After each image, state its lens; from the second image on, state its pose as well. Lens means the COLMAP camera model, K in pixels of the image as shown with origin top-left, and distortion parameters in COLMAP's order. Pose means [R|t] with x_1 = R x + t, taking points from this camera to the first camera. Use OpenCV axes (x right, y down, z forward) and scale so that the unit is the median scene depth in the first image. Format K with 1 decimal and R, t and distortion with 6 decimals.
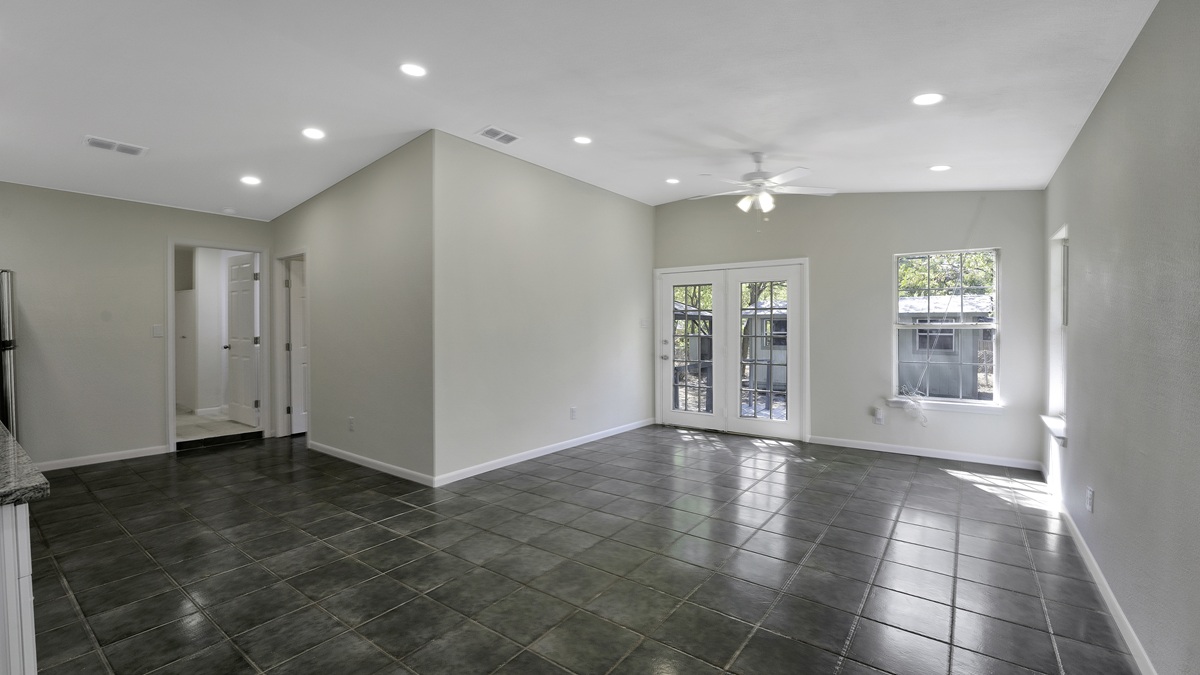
lens RADIAL K [[496.5, 0, 608.0], [0, 496.5, 336.2], [0, 0, 1]] dist [-0.029262, 0.003772]
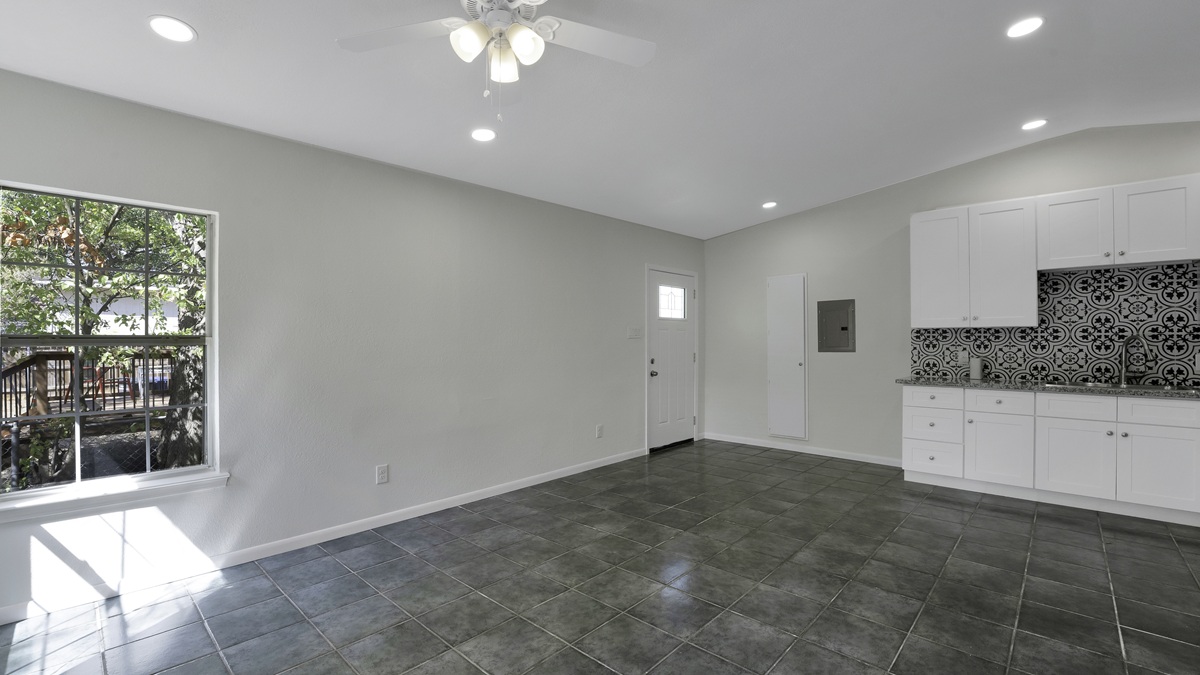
lens RADIAL K [[510.7, 0, 597.2], [0, 510.7, 345.0], [0, 0, 1]] dist [-0.023522, -0.000629]
pose [[-0.991640, 0.002888, 0.129000, 0.176630], [0.007064, 0.999465, 0.031925, -0.030164], [-0.128839, 0.032569, -0.991131, 1.524224]]
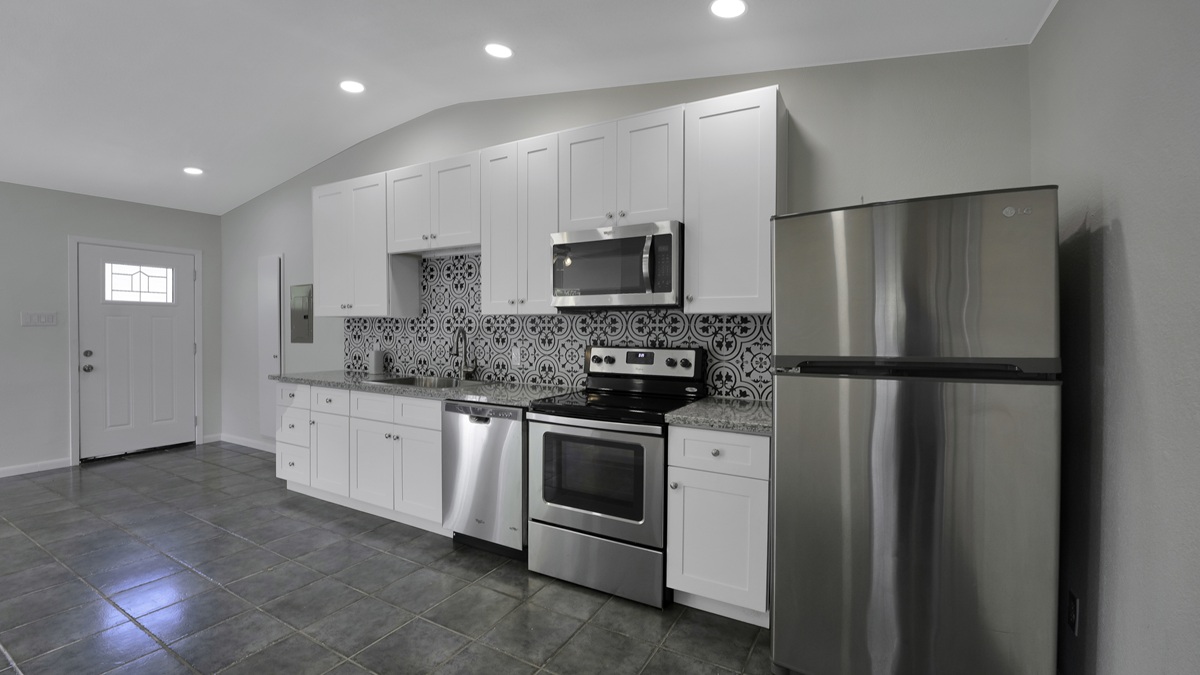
lens RADIAL K [[496.5, 0, 611.6], [0, 496.5, 333.5], [0, 0, 1]] dist [-0.029262, 0.003772]
pose [[-0.992938, -0.004930, -0.118534, -0.911848], [-0.008564, 0.999508, 0.030170, -0.027895], [0.118327, 0.030972, -0.992492, 1.343450]]
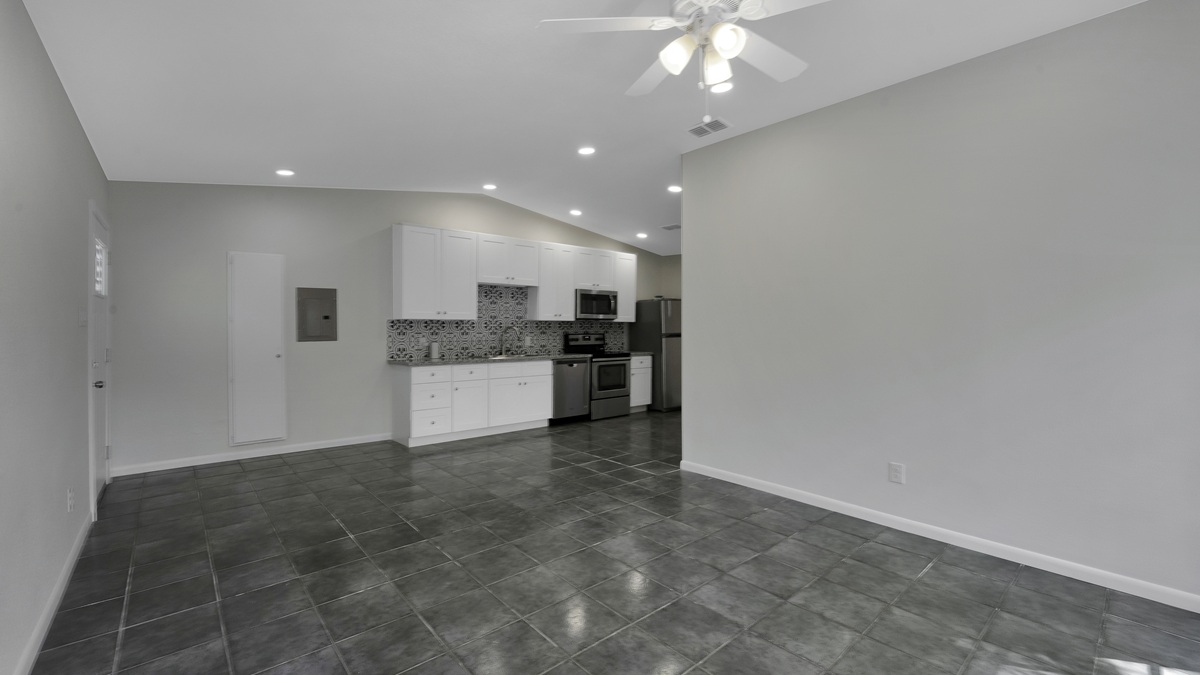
lens RADIAL K [[496.5, 0, 586.0], [0, 496.5, 333.3], [0, 0, 1]] dist [-0.029262, 0.003772]
pose [[-0.239314, 0.011015, -0.970880, 0.817662], [-0.021654, 0.999626, 0.016679, -0.020524], [0.970701, 0.025015, -0.238986, 1.068260]]
